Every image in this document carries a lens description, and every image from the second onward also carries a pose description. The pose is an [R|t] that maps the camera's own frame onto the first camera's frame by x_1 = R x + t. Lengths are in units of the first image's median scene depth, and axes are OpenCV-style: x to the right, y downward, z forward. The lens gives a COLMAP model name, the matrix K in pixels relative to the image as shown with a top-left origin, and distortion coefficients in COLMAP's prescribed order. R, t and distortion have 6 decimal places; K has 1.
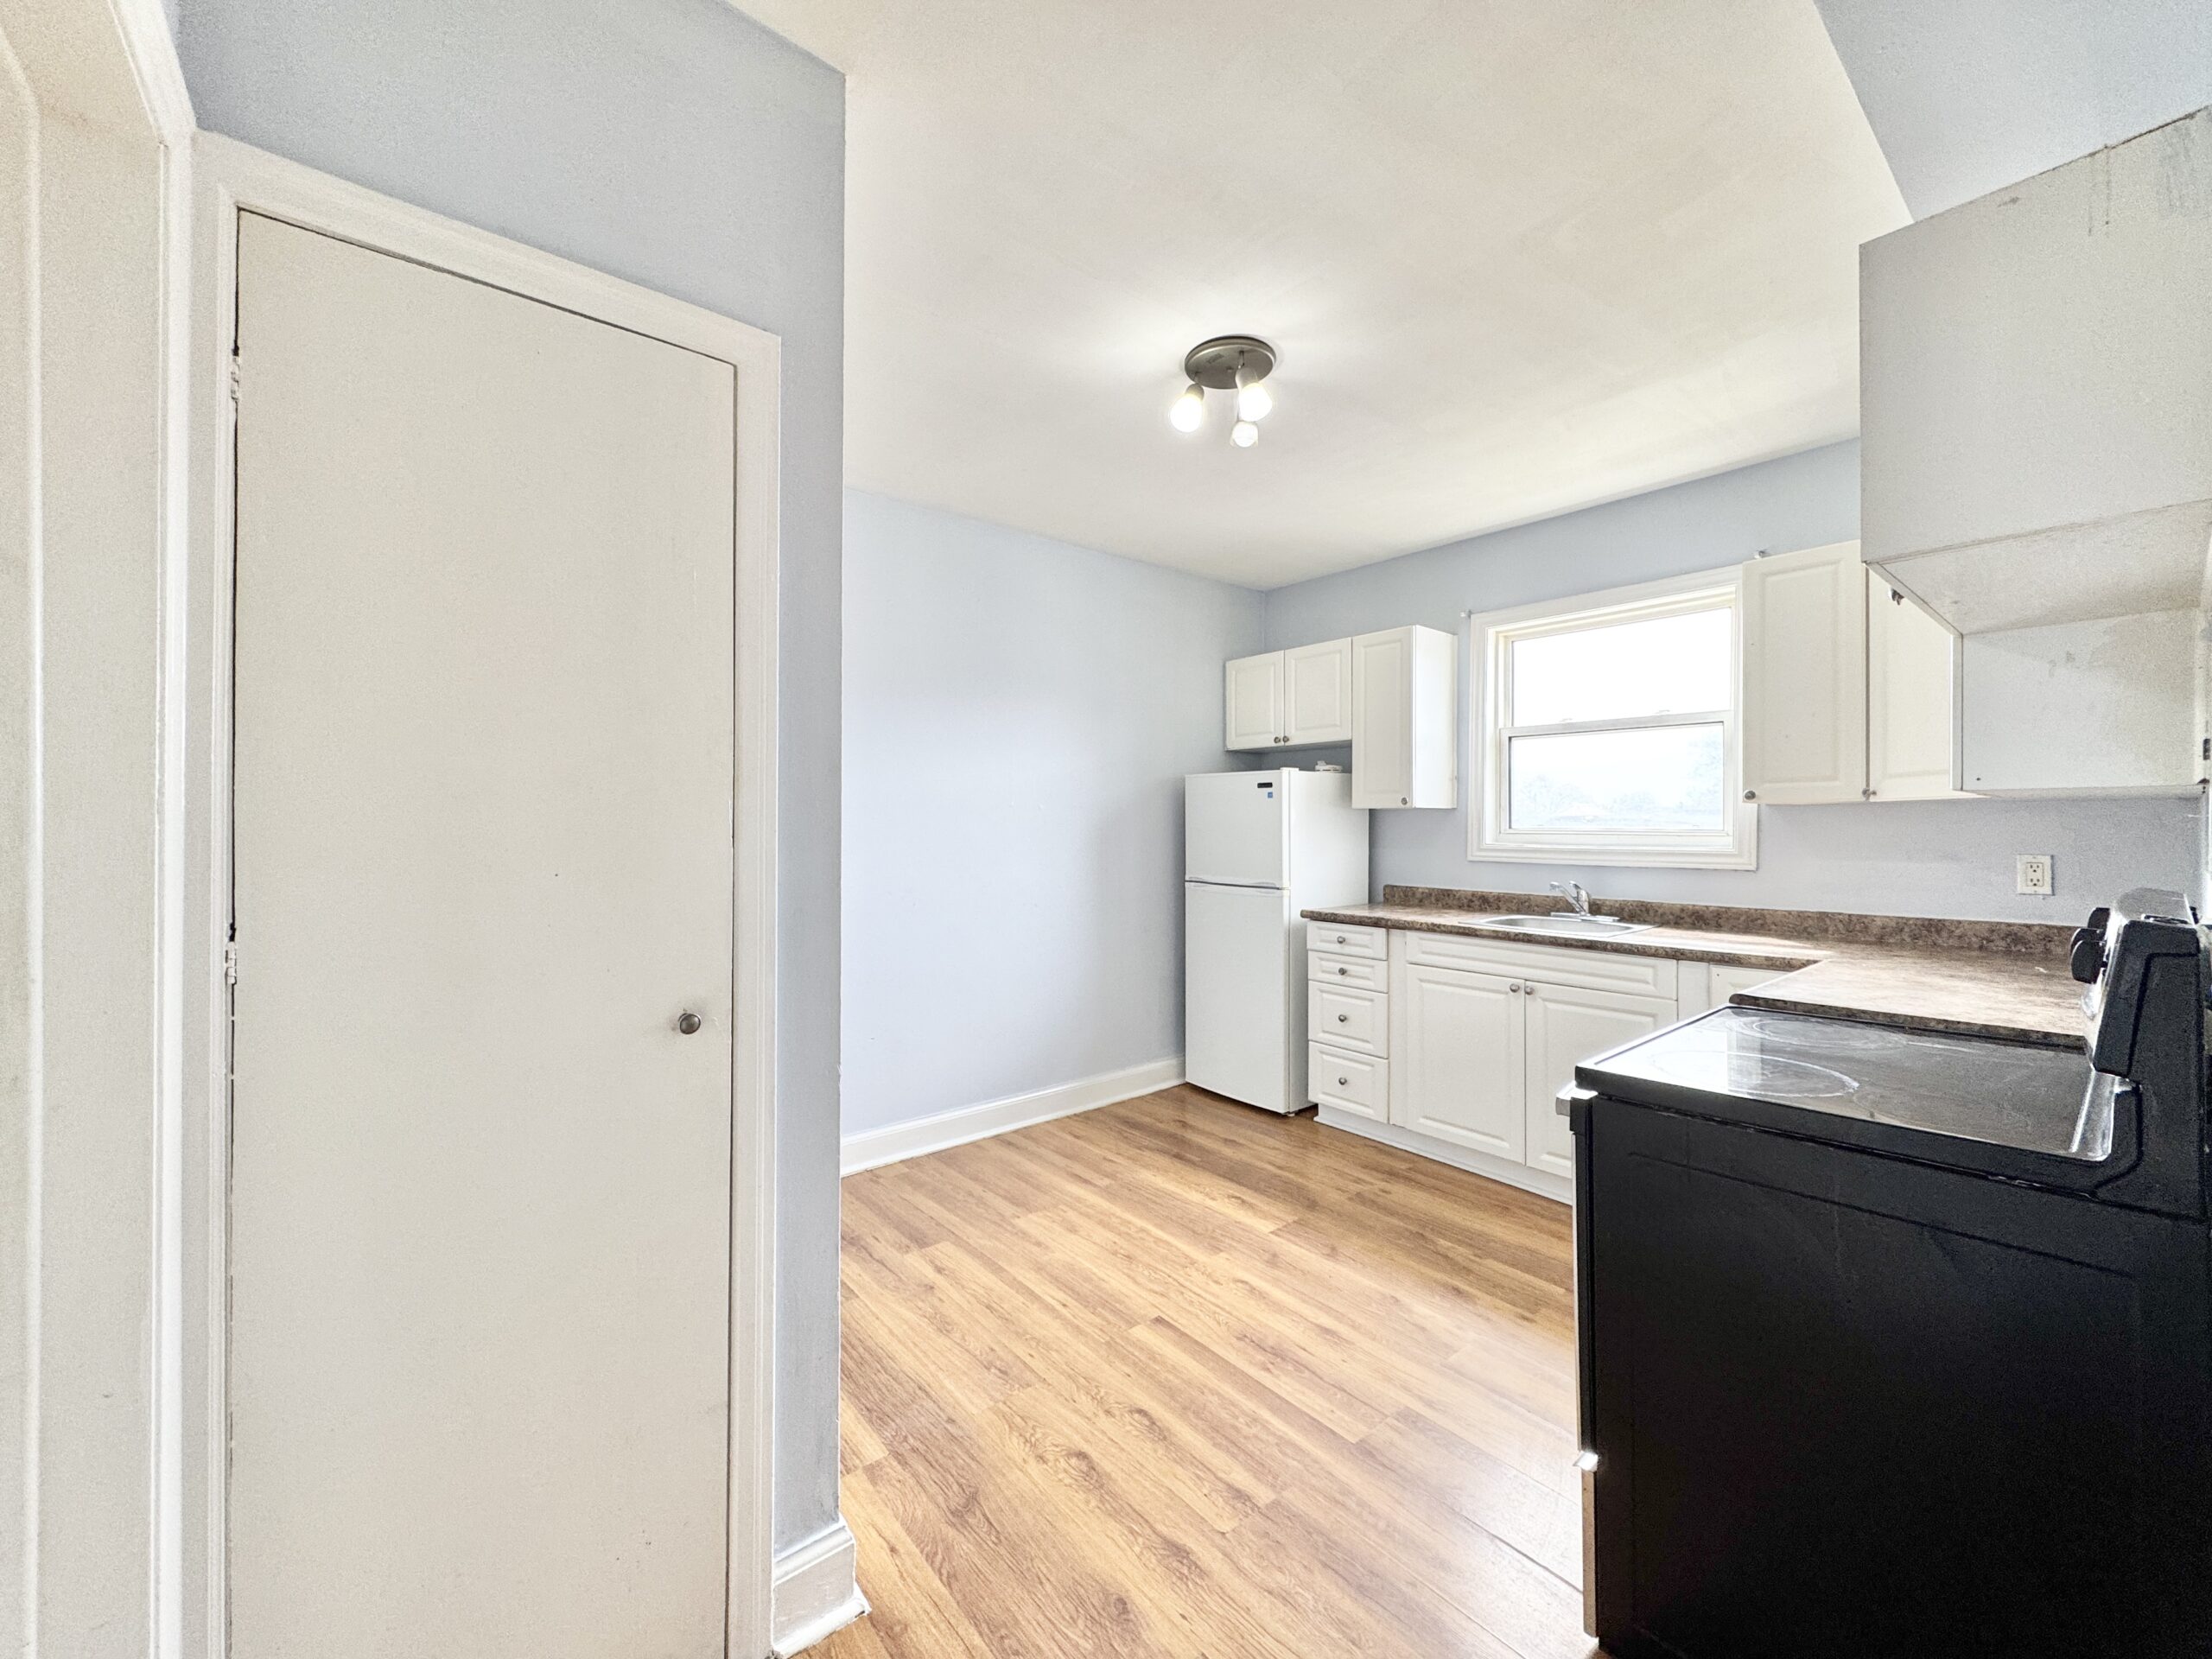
lens RADIAL K [[882.6, 0, 1108.5], [0, 882.6, 825.2], [0, 0, 1]] dist [0.002224, -0.000390]
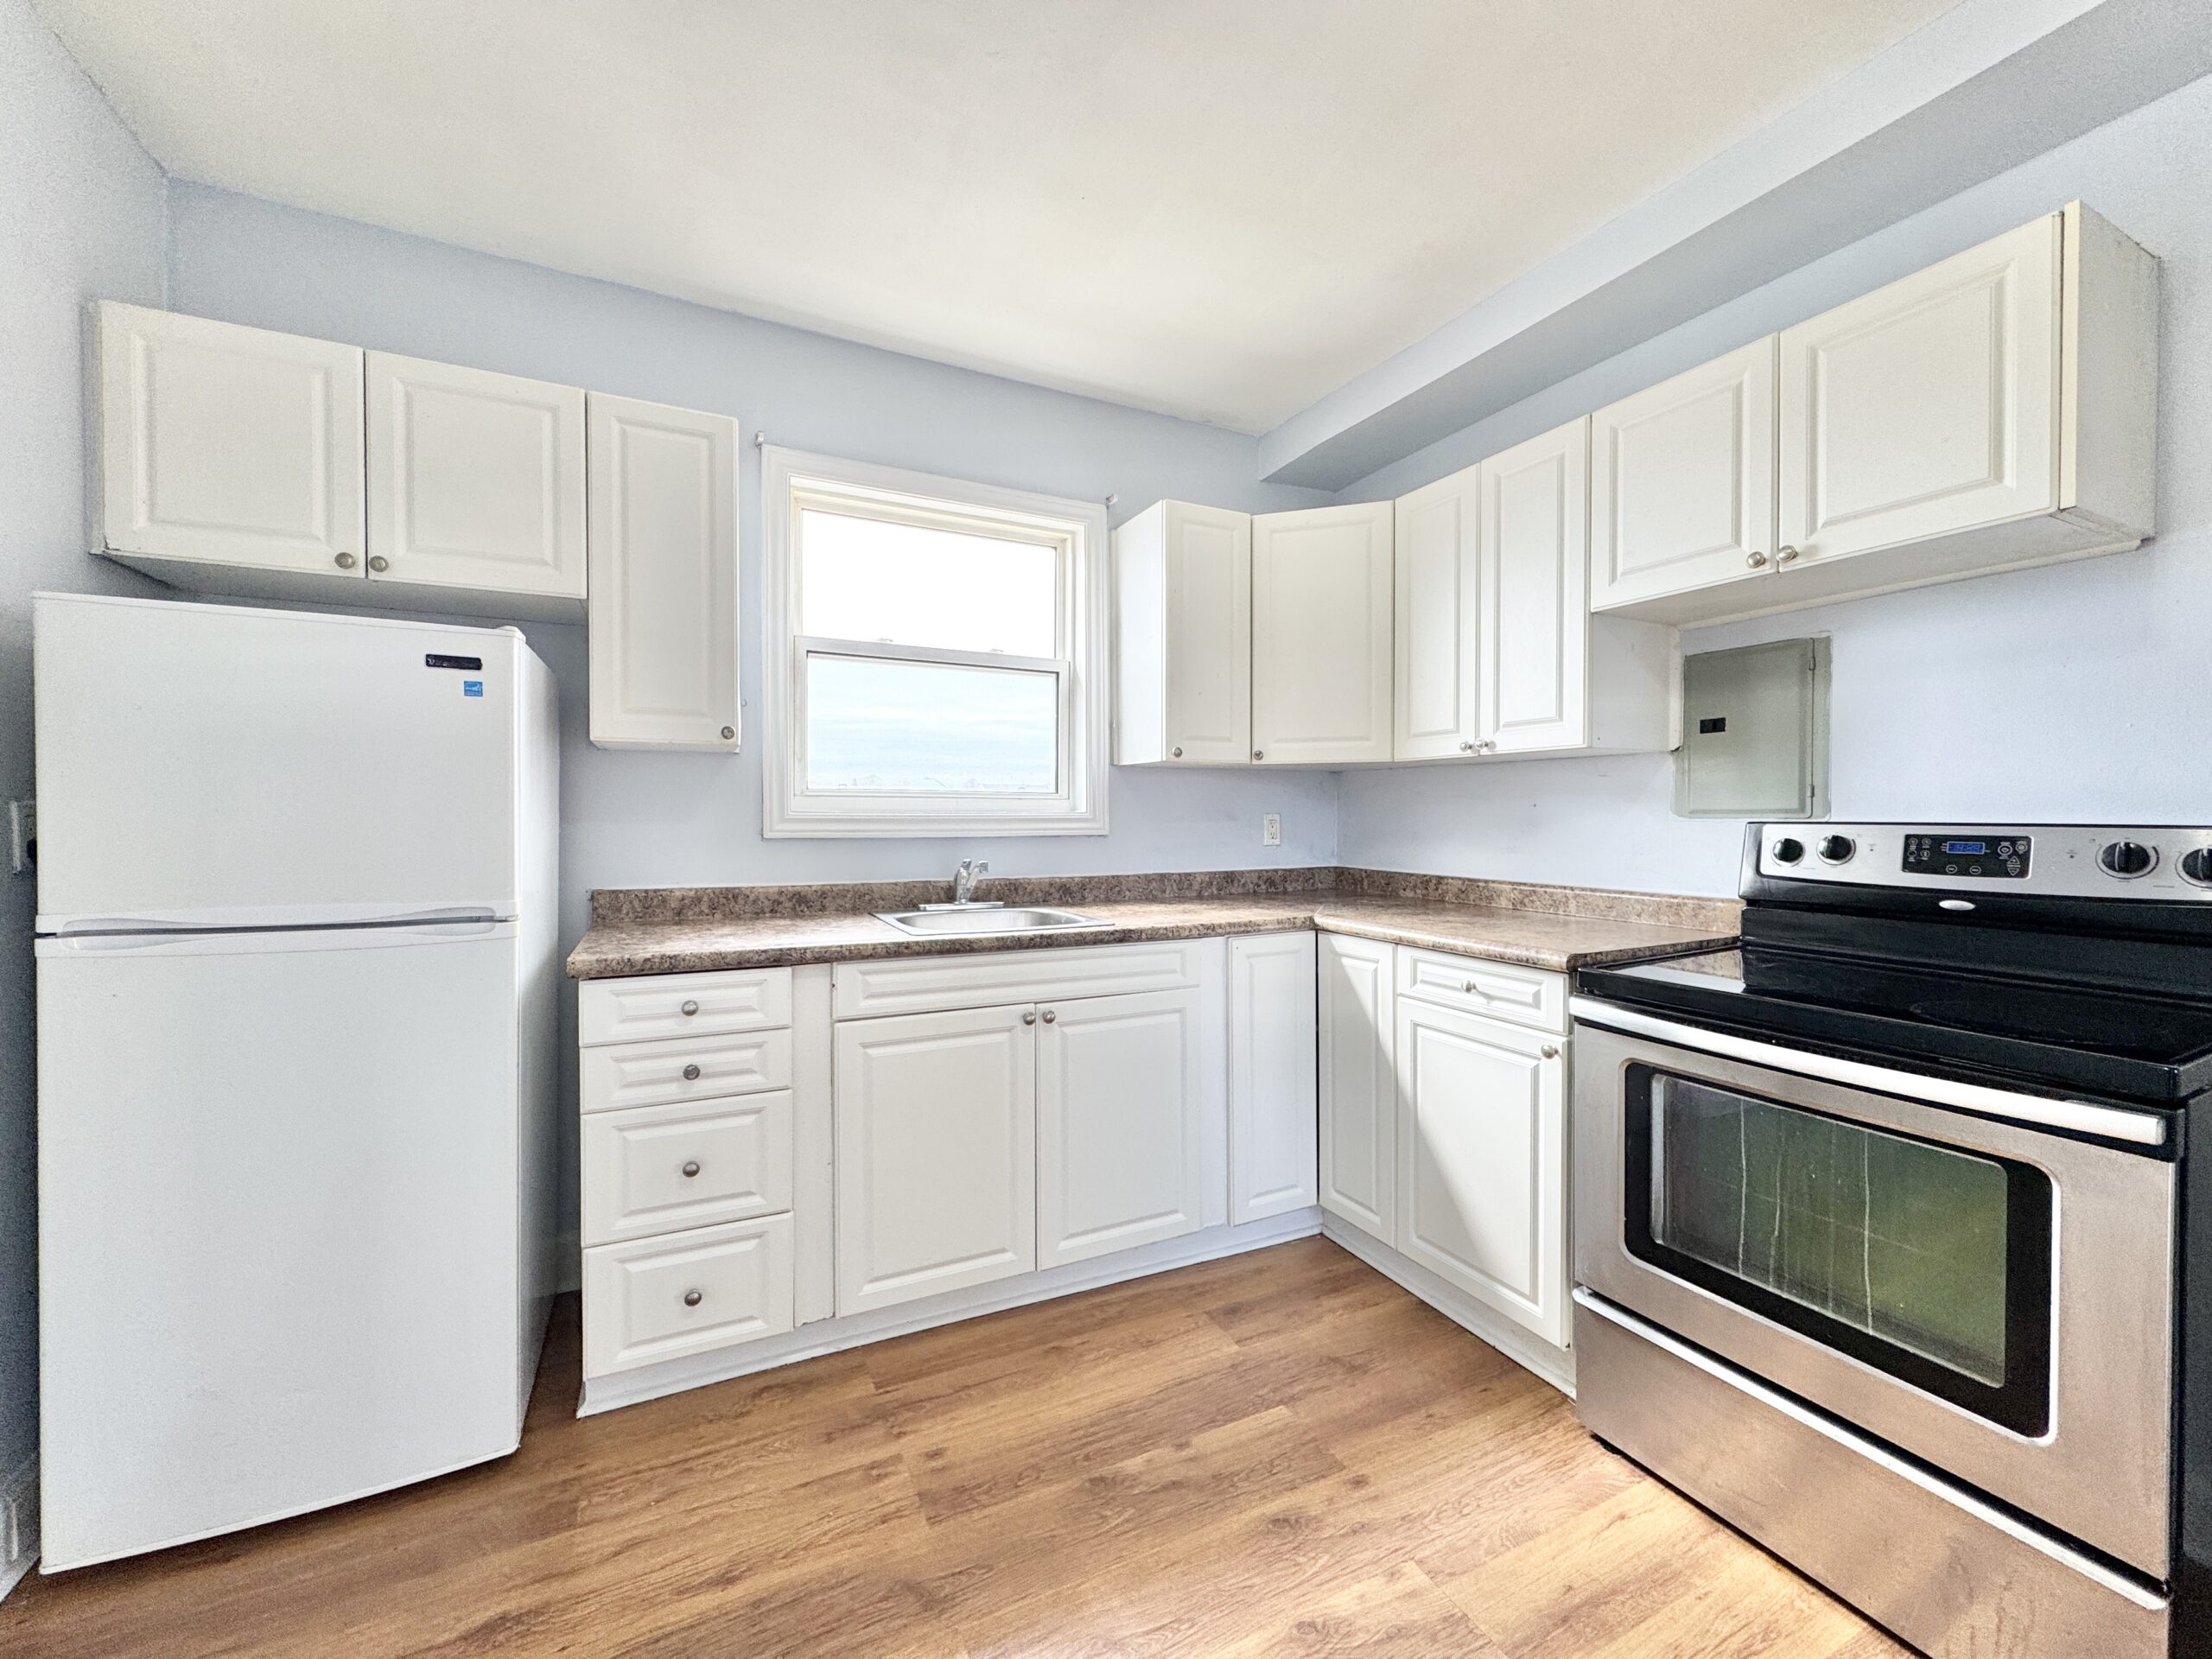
lens RADIAL K [[882.6, 0, 1103.9], [0, 882.6, 822.8], [0, 0, 1]] dist [0.002224, -0.000390]
pose [[0.225009, -0.010520, 0.974300, -0.179628], [-0.001583, 0.999936, 0.011162, 0.027088], [-0.974355, -0.004054, 0.224978, 0.781659]]
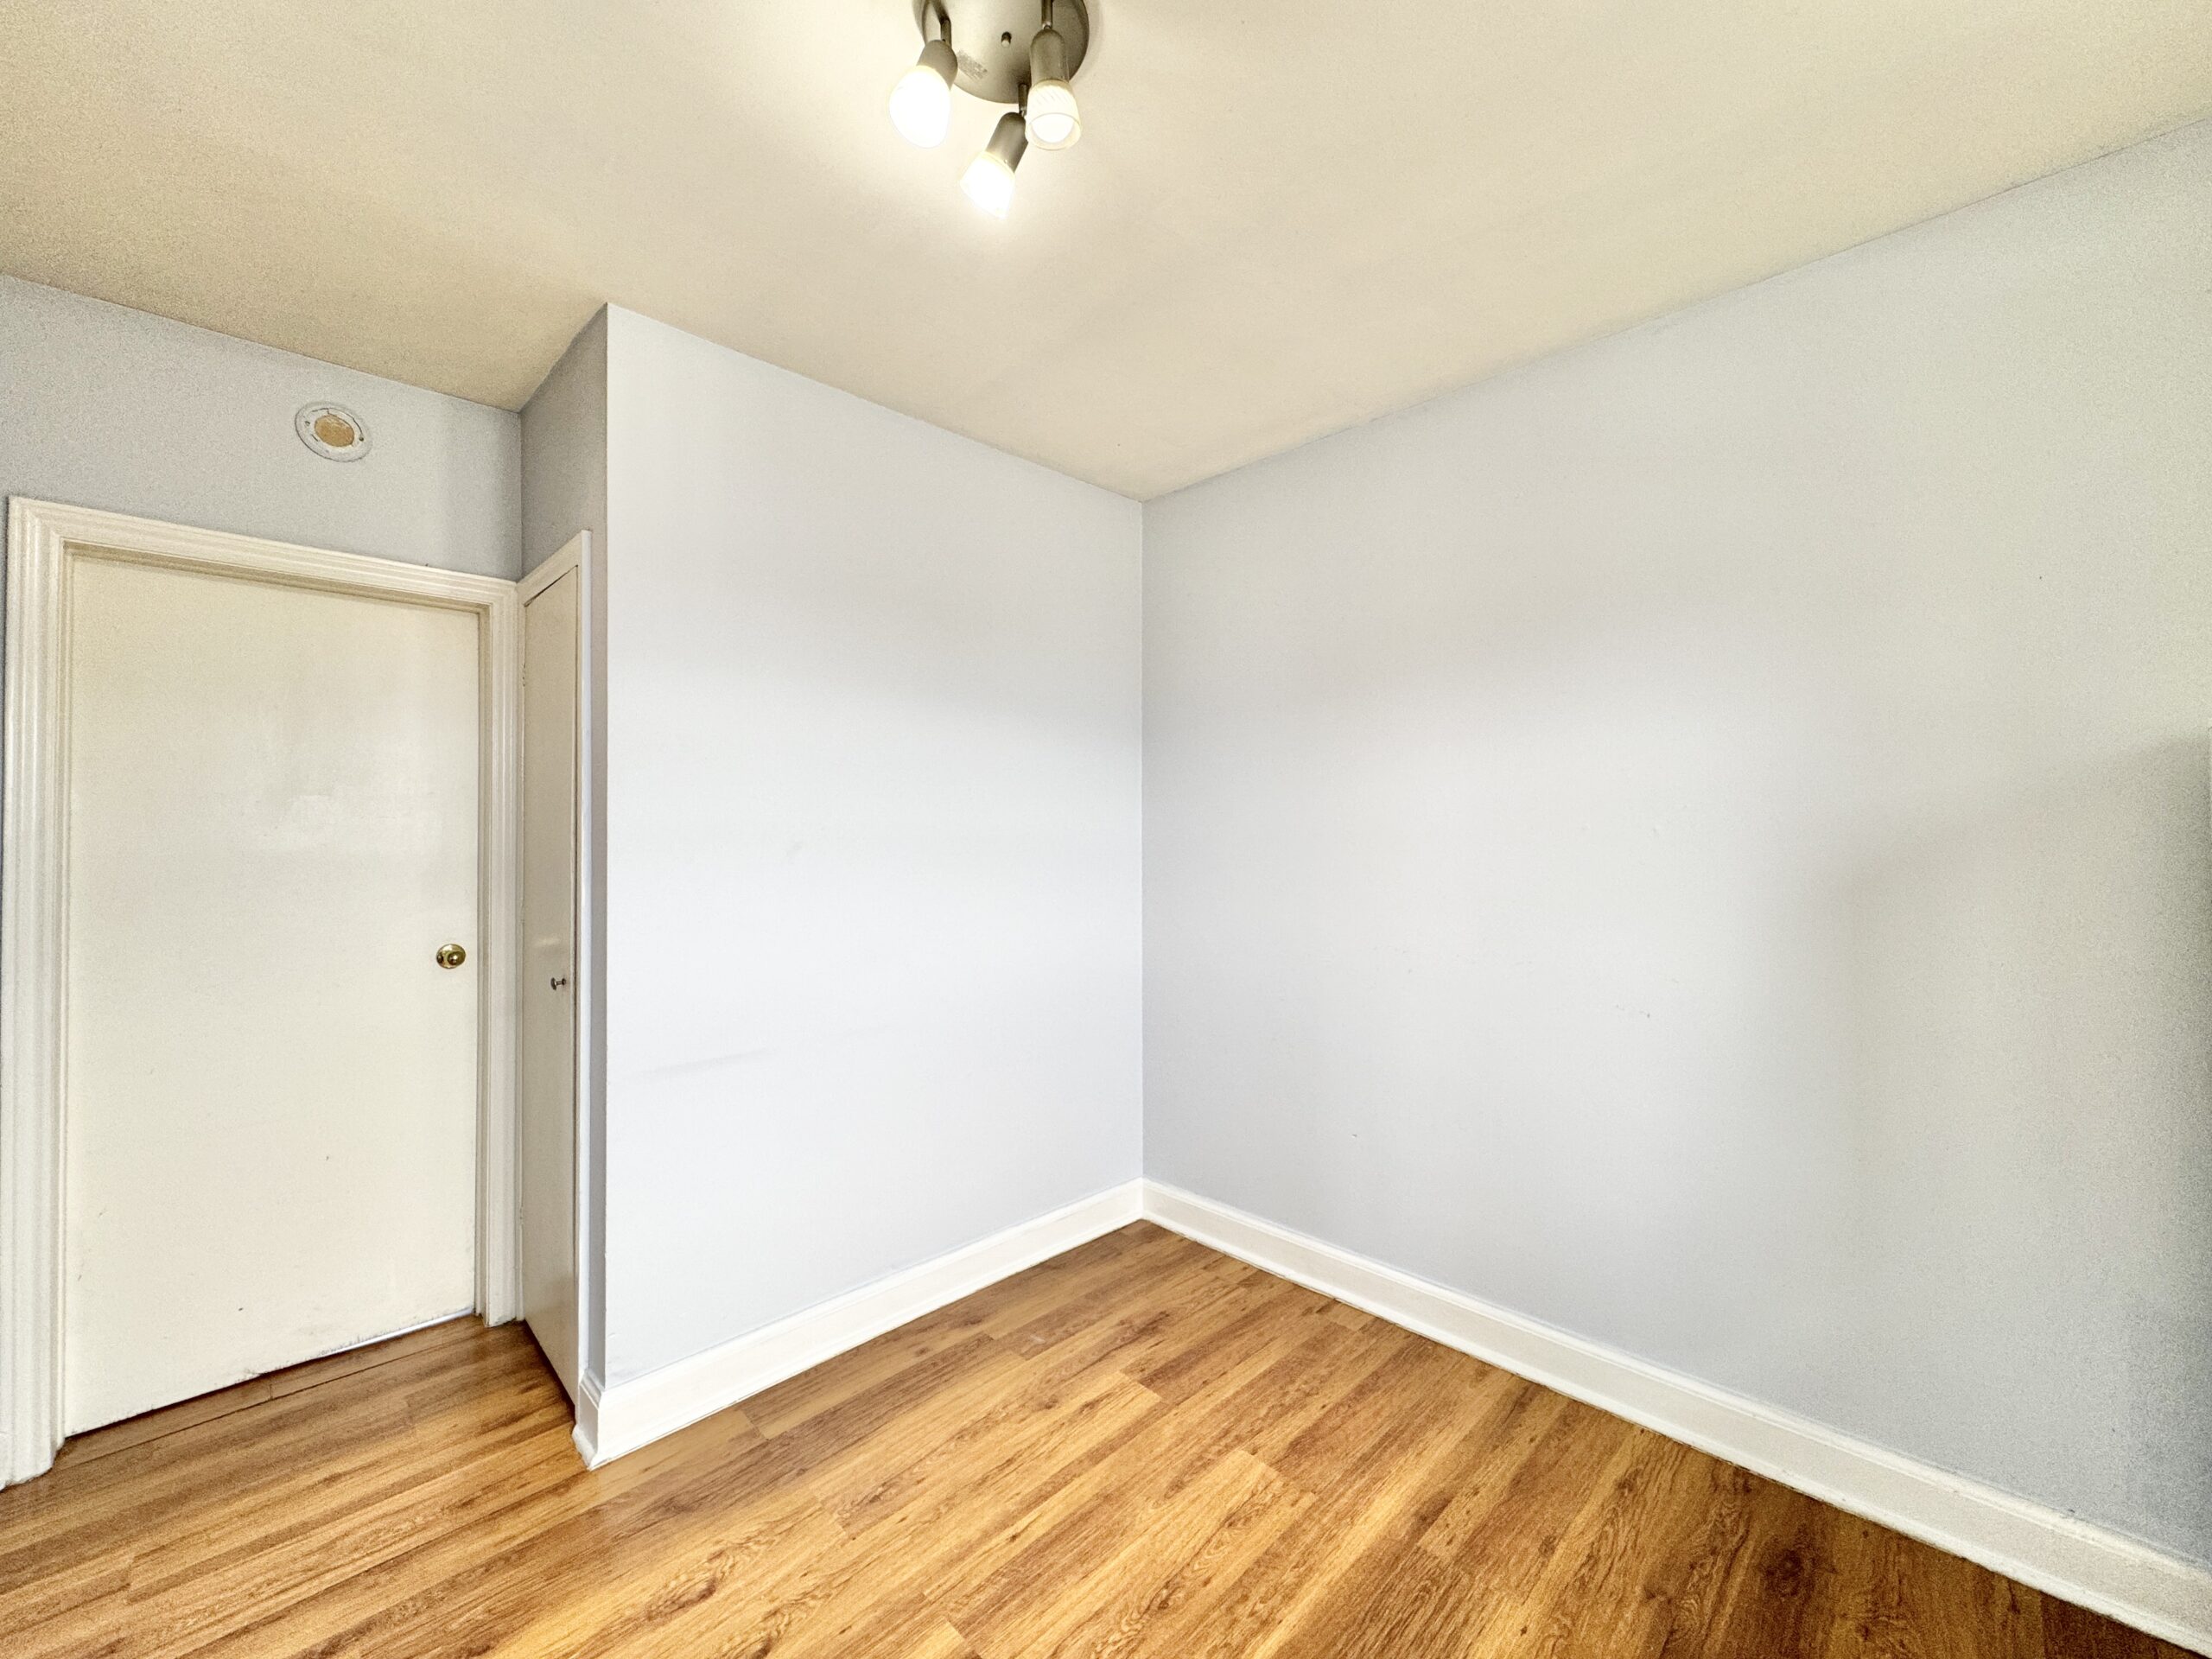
lens RADIAL K [[882.6, 0, 1108.0], [0, 882.6, 823.9], [0, 0, 1]] dist [0.002224, -0.000390]
pose [[0.093285, -0.003578, -0.995633, 0.520392], [0.002397, 0.999991, -0.003369, -0.031545], [0.995637, -0.002073, 0.093293, 0.768722]]
